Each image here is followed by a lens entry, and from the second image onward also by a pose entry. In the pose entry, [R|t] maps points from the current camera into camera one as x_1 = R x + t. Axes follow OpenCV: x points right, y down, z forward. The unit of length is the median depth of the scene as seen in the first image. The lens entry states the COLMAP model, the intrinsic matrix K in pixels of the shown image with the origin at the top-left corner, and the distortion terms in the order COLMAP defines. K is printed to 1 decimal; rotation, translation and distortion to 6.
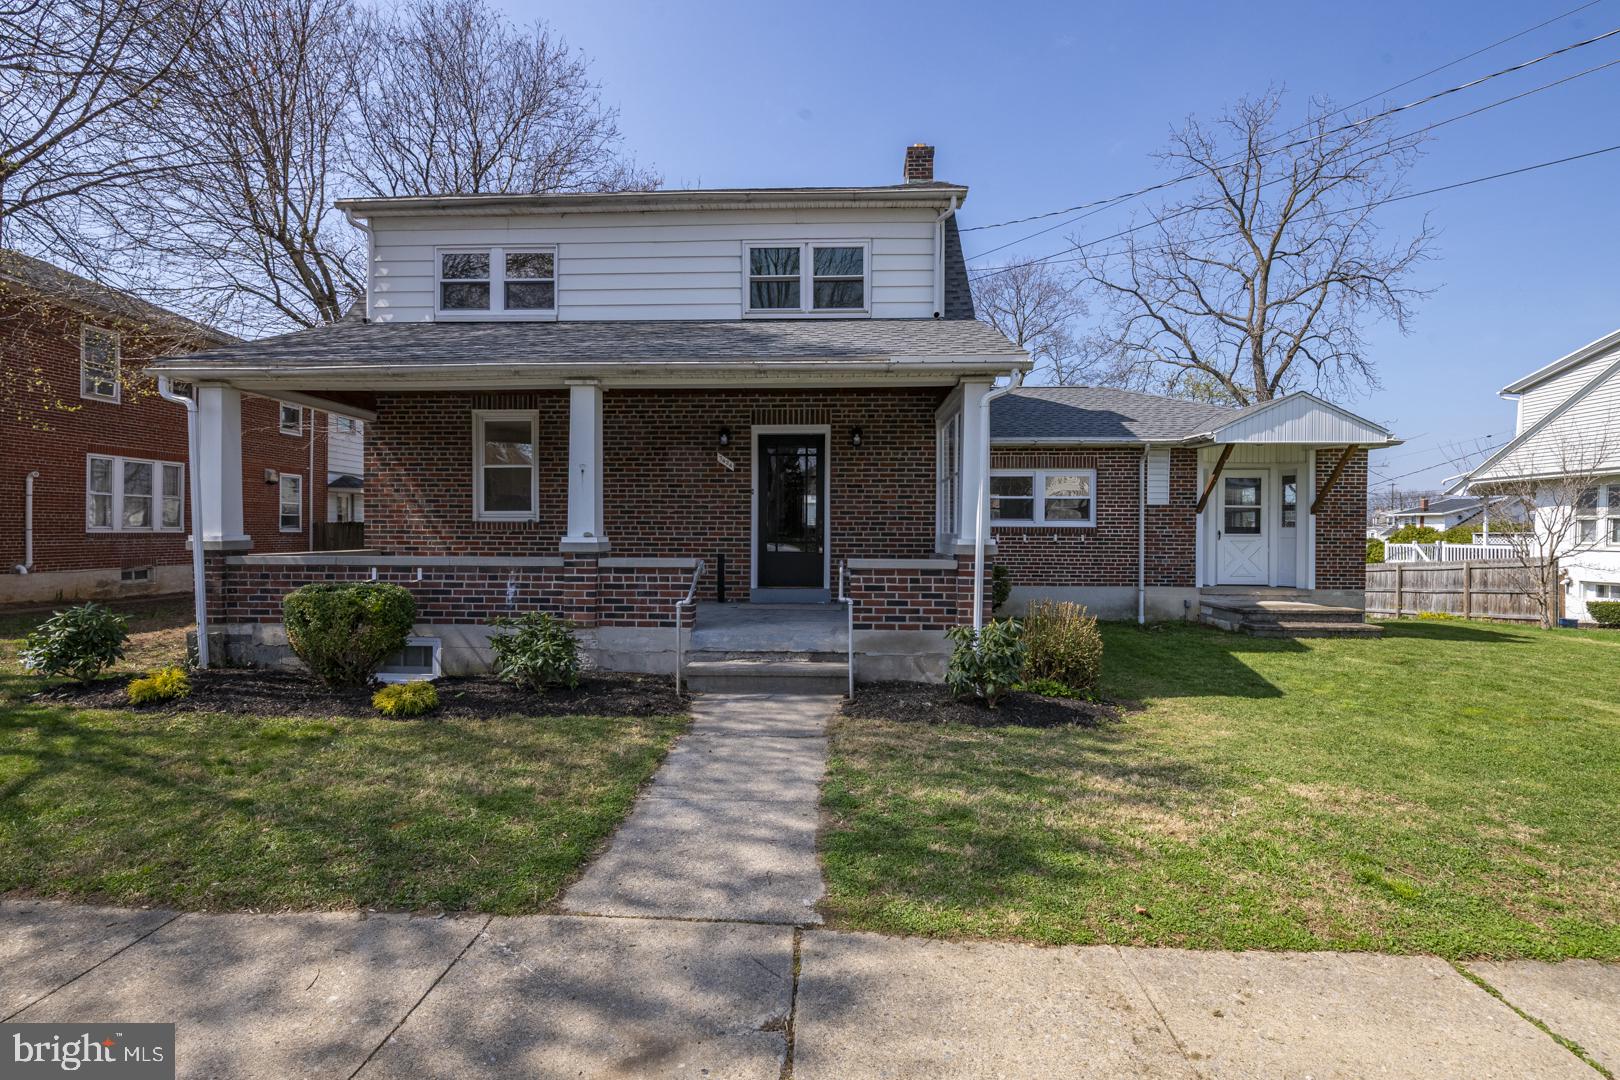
lens RADIAL K [[721.3, 0, 792.6], [0, 721.3, 533.4], [0, 0, 1]] dist [-0.012105, -0.004243]
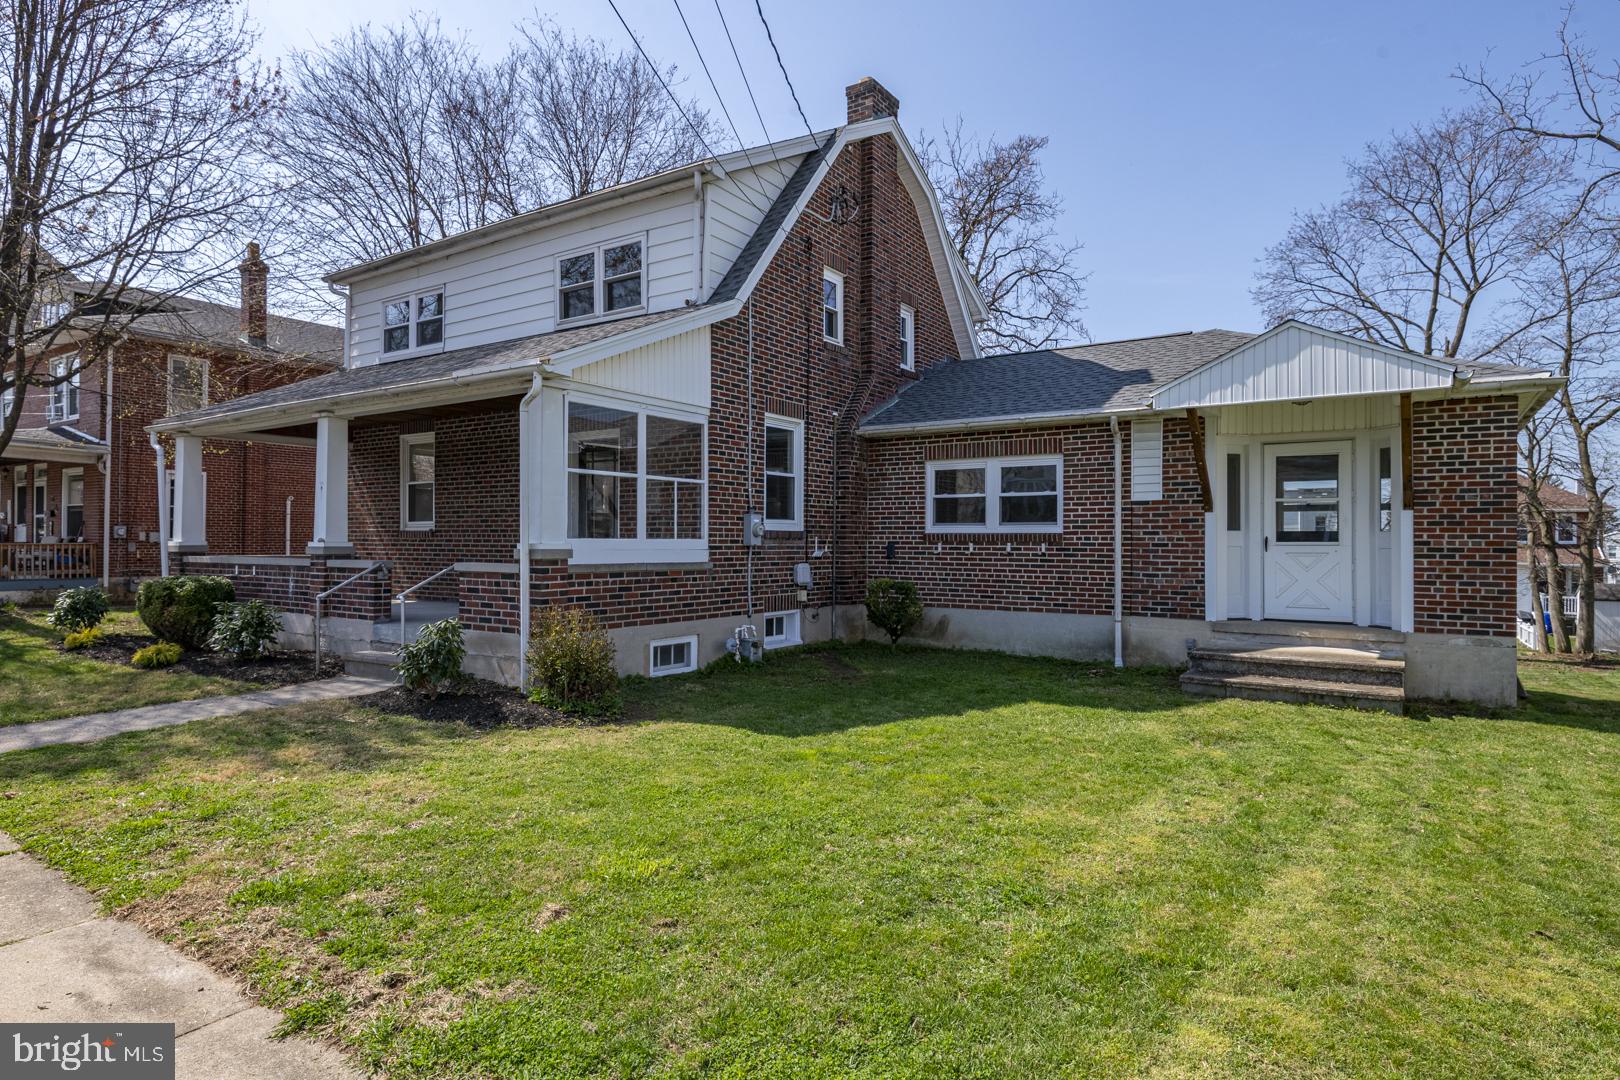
lens RADIAL K [[887.9, 0, 765.5], [0, 887.9, 530.9], [0, 0, 1]] dist [-0.006435, 0.002671]
pose [[0.852290, -0.007602, -0.523014, 0.844195], [-0.002495, 0.999824, -0.018598, 0.009104], [0.523063, 0.017156, 0.852121, 0.086631]]
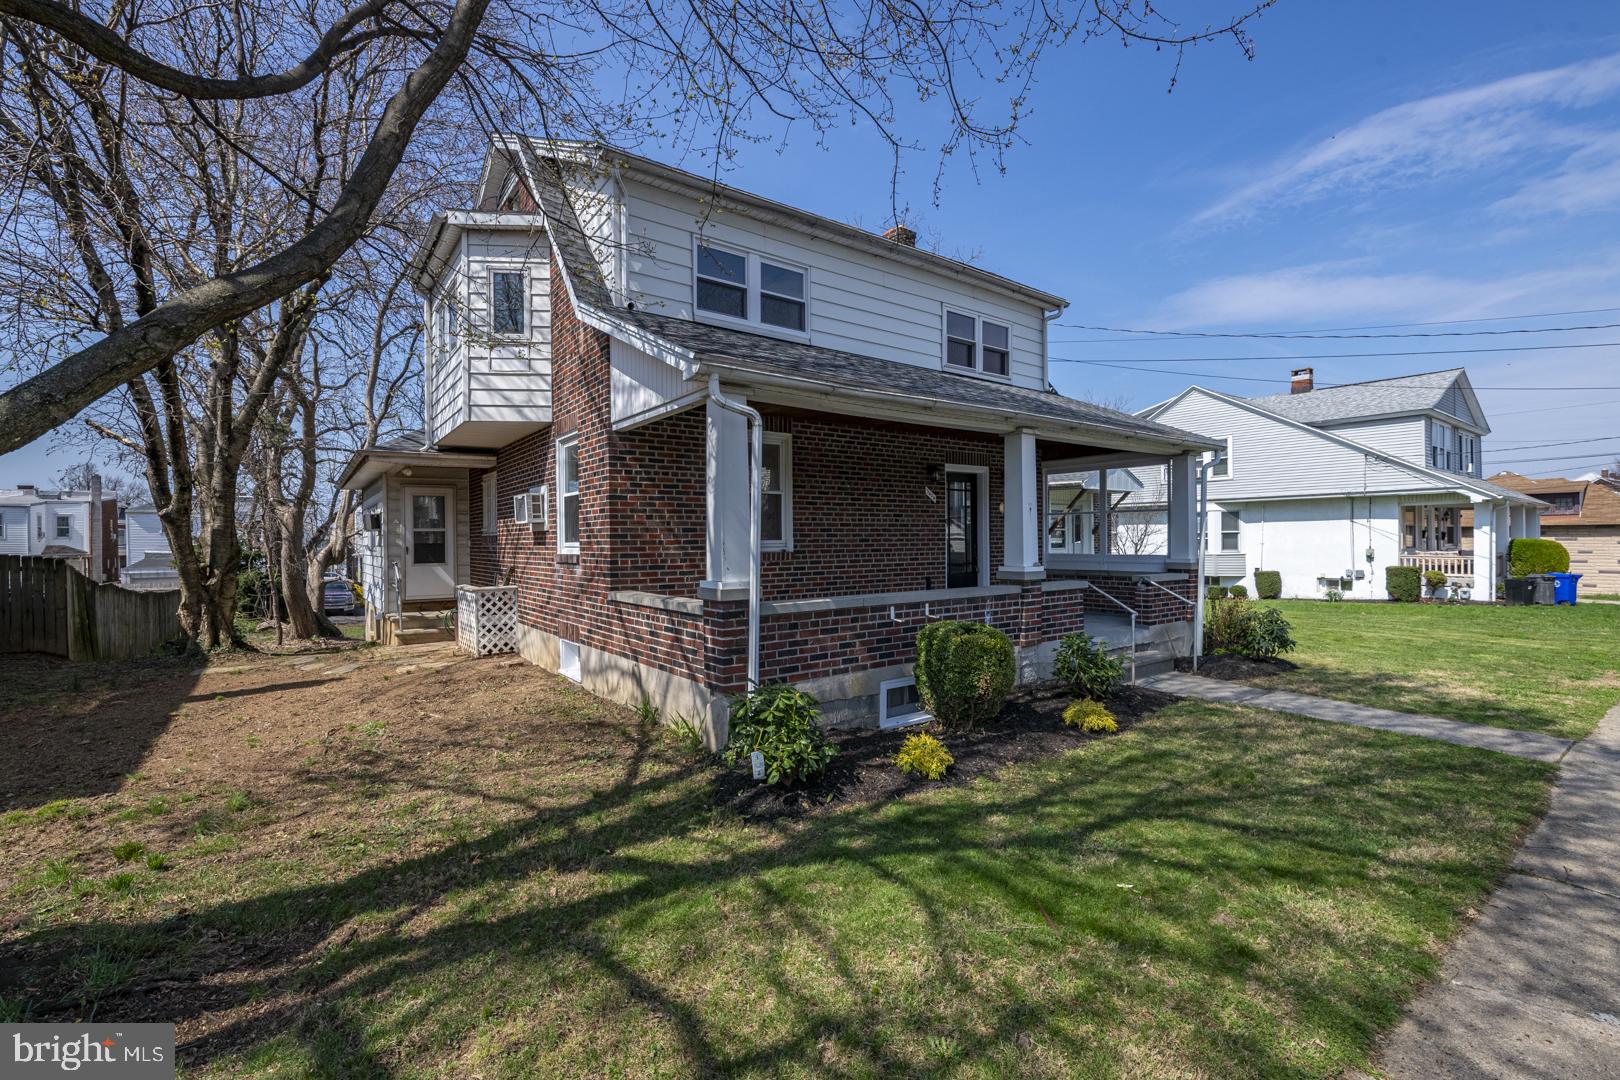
lens RADIAL K [[721.3, 0, 809.6], [0, 721.3, 540.3], [0, 0, 1]] dist [-0.012105, -0.004243]
pose [[0.771172, -0.011864, 0.636517, -0.964197], [0.015712, 0.999876, -0.000400, -0.030920], [-0.636433, 0.010310, 0.771263, 0.253697]]
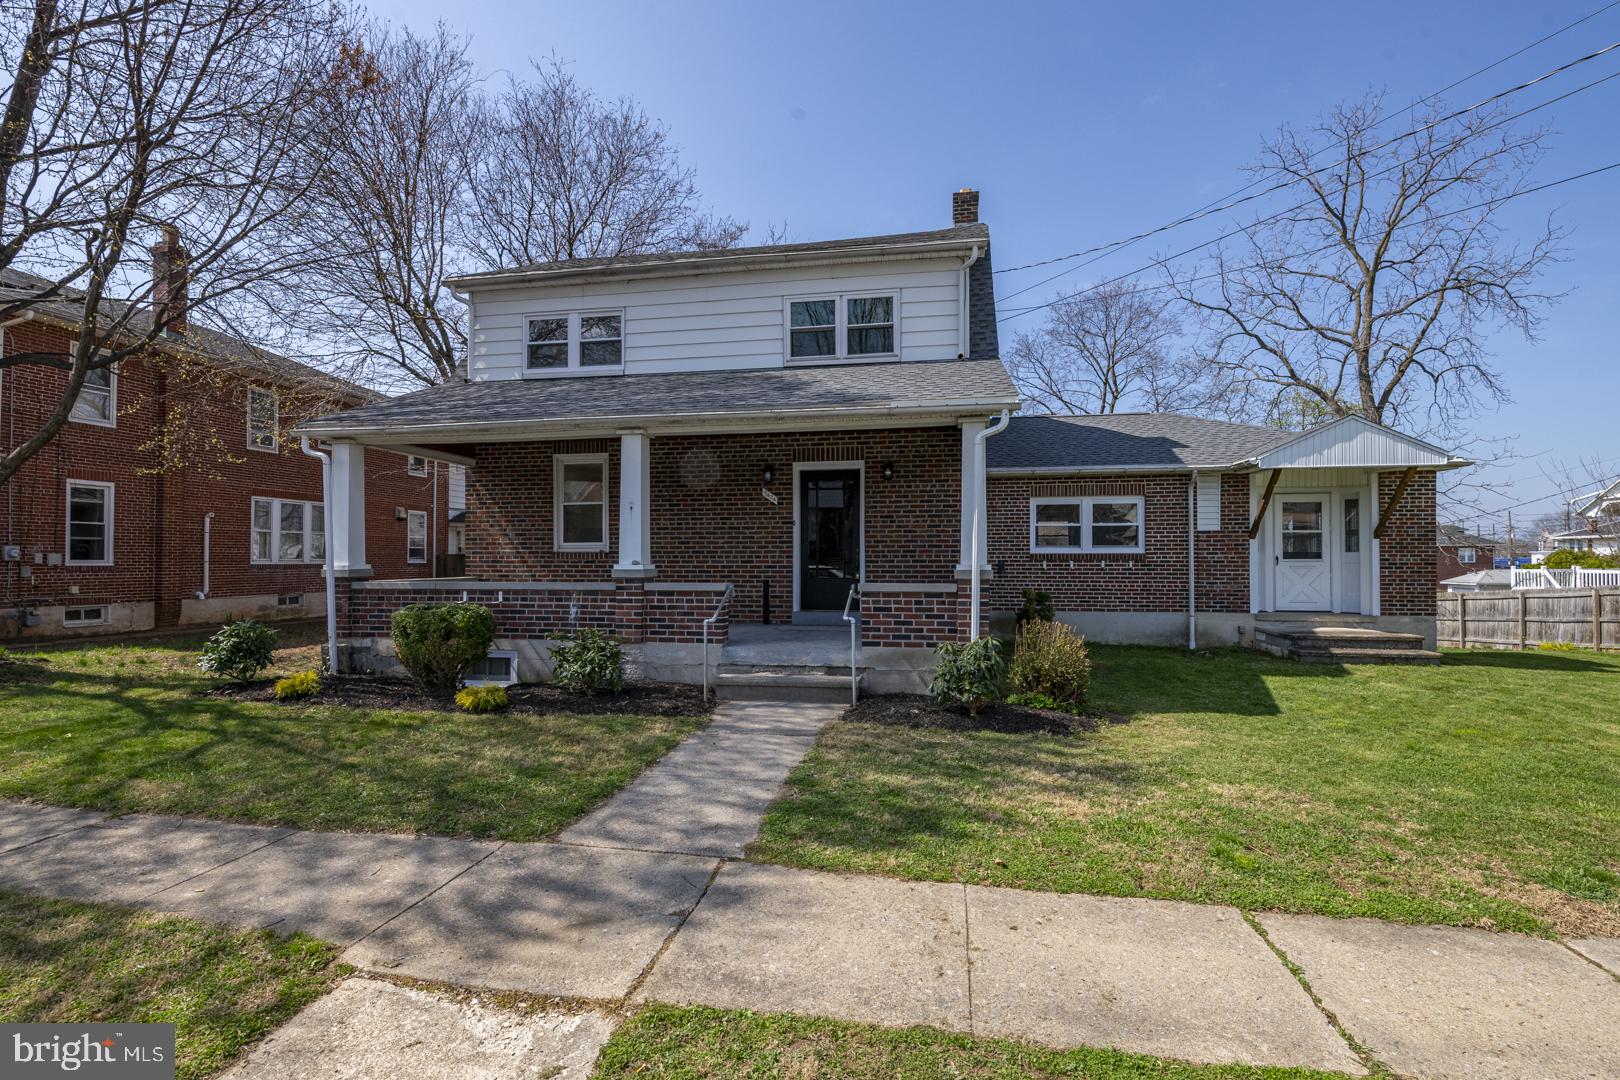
lens RADIAL K [[721.3, 0, 797.4], [0, 721.3, 550.7], [0, 0, 1]] dist [-0.012105, -0.004243]
pose [[0.991263, -0.007489, -0.131687, 0.094045], [0.005317, 0.999844, -0.016837, 0.002718], [0.131792, 0.015989, 0.991148, -0.087468]]
